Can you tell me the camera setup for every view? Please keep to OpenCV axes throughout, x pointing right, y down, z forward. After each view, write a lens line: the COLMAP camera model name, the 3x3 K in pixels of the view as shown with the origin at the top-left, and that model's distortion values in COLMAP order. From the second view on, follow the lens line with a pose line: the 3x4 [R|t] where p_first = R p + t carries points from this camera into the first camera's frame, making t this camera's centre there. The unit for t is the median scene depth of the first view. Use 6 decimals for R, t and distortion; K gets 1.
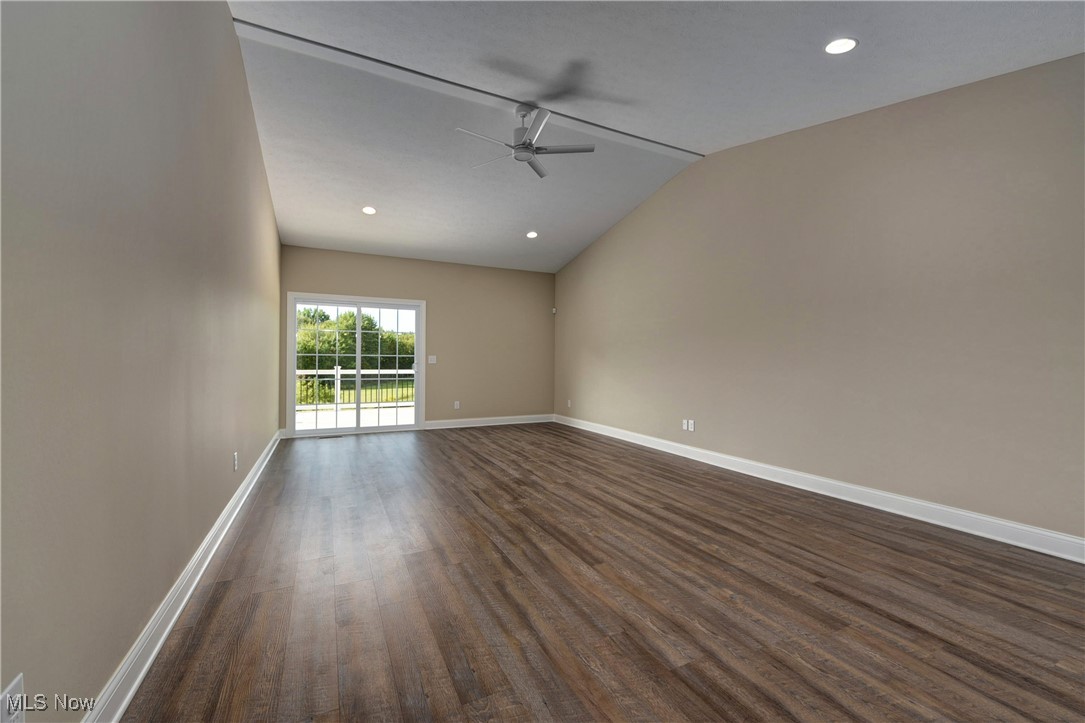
lens RADIAL K [[432.6, 0, 540.8], [0, 432.6, 359.1], [0, 0, 1]] dist [-0.012448, -0.000061]
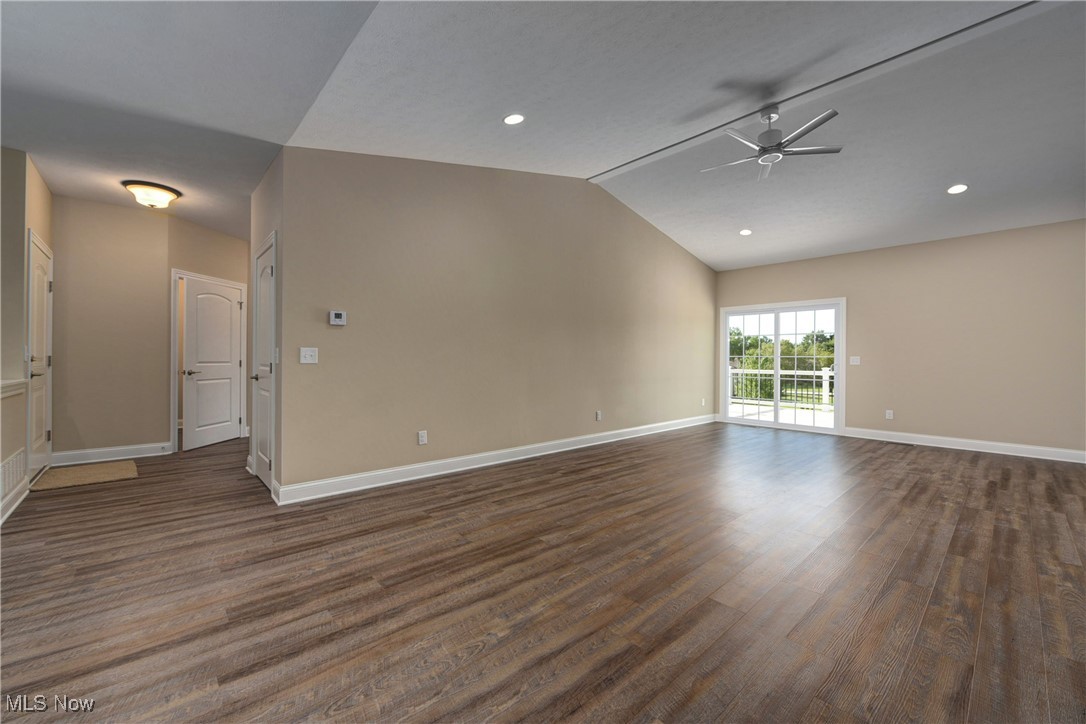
lens RADIAL K [[434.6, 0, 543.6], [0, 434.6, 359.0], [0, 0, 1]] dist [-0.009439, -0.000819]
pose [[0.272027, -0.004509, -0.962279, 0.527132], [-0.001338, 0.999986, -0.005063, 0.003577], [0.962289, 0.002665, 0.272017, 0.145313]]
